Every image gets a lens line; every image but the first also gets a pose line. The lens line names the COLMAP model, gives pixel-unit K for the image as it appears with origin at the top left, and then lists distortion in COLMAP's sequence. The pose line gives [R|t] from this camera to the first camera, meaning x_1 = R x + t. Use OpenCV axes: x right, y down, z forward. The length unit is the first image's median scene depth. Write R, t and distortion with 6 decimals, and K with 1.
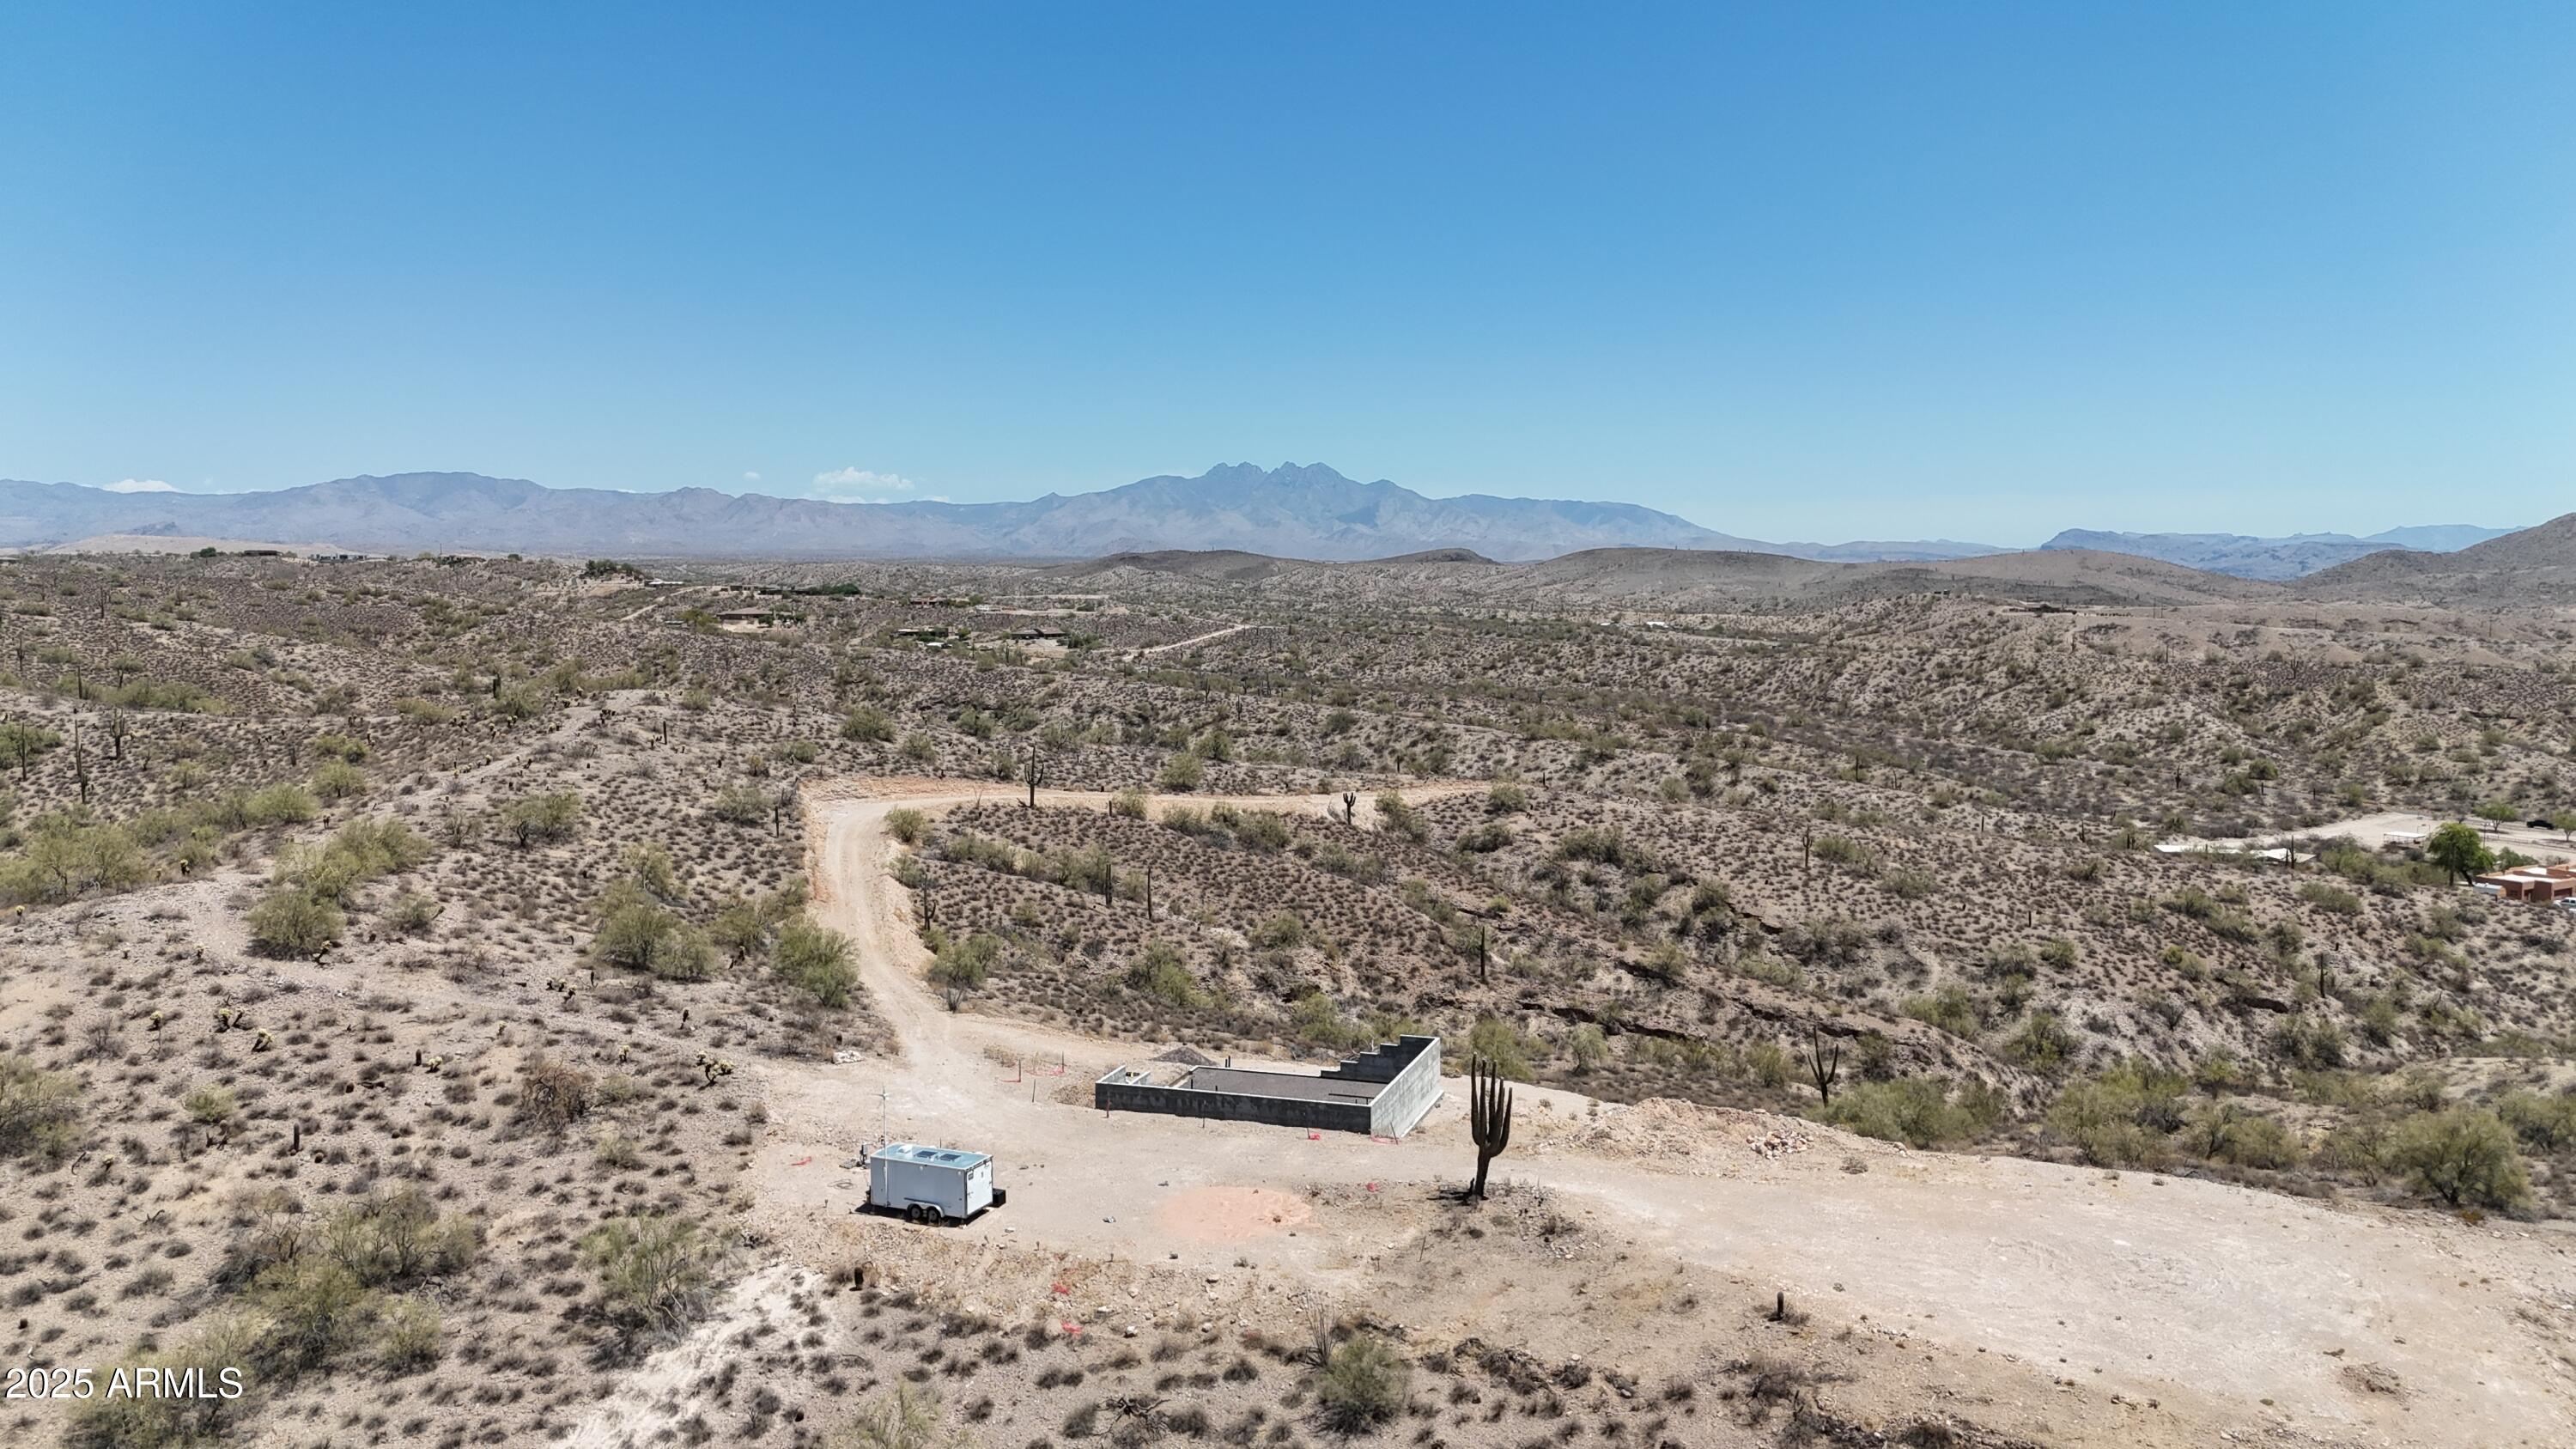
lens RADIAL K [[1895.3, 0, 1278.1], [0, 1895.3, 730.9], [0, 0, 1]] dist [0.084082, -0.090393]
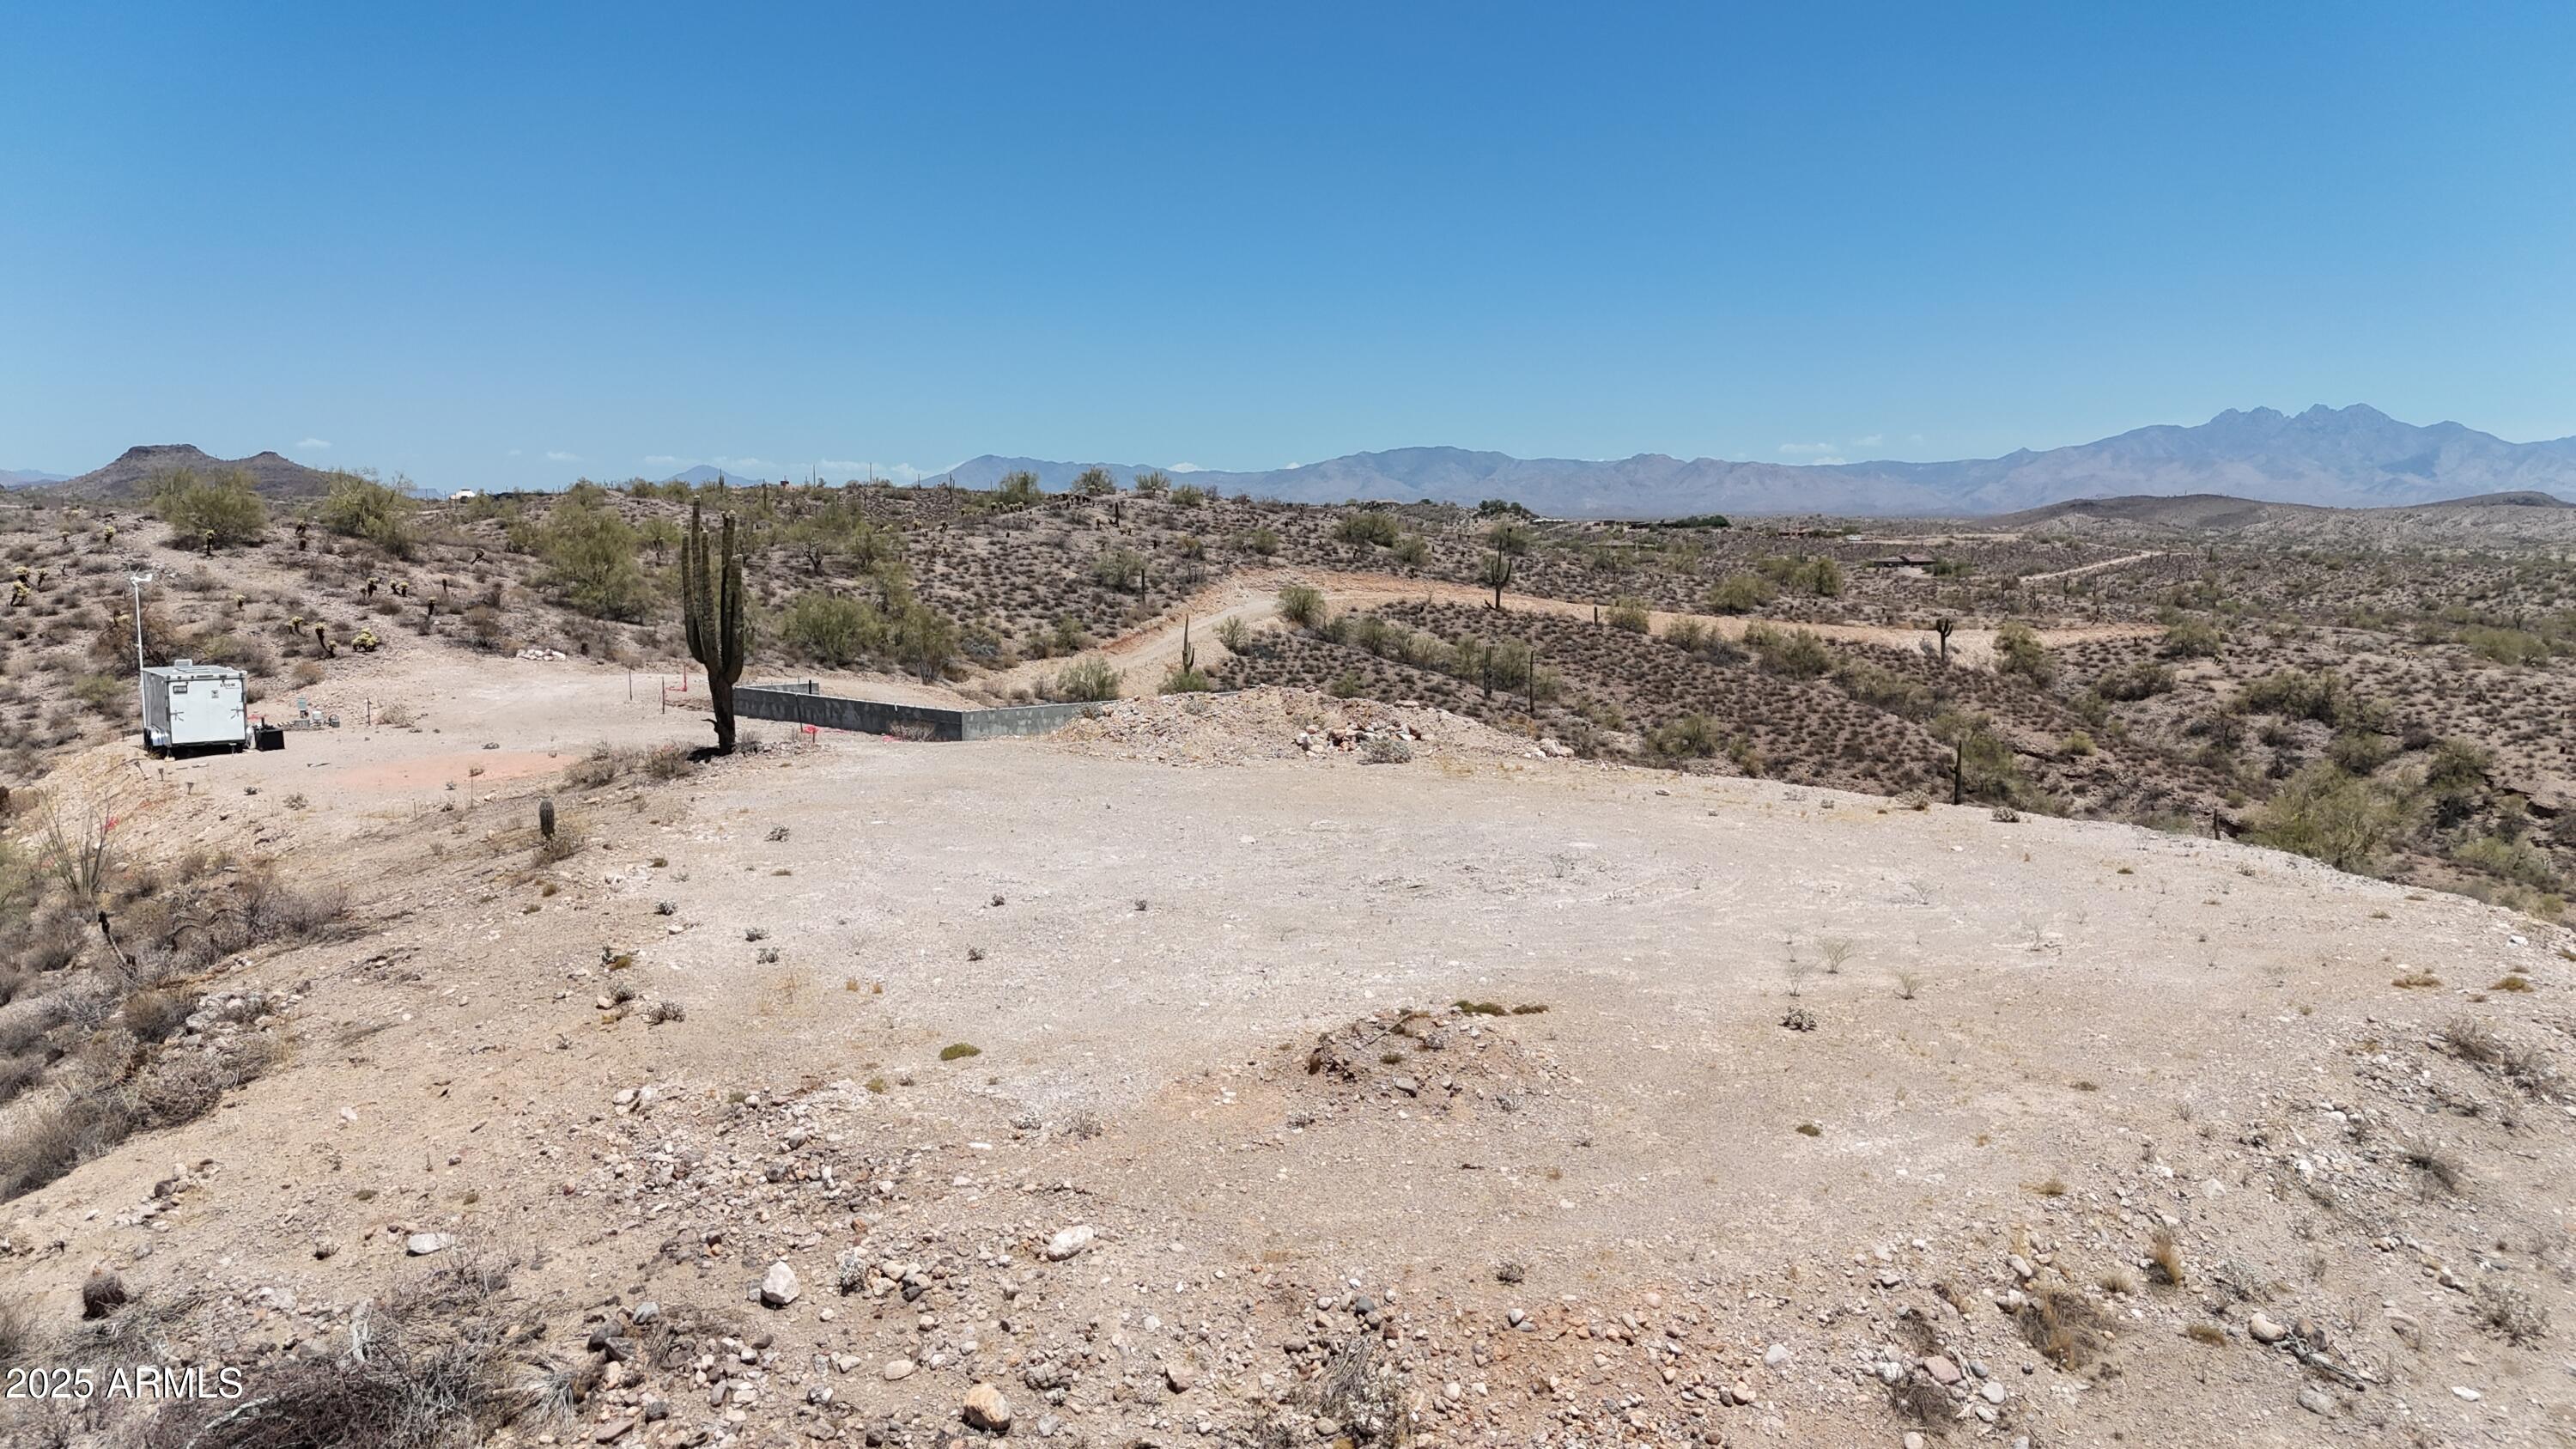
lens RADIAL K [[1895.3, 0, 1280.9], [0, 1895.3, 726.6], [0, 0, 1]] dist [0.084082, -0.090393]
pose [[0.884952, 0.044477, -0.463554, 0.155790], [-0.036924, 0.998996, 0.025363, 0.063786], [0.464216, -0.005329, 0.885706, 0.167149]]
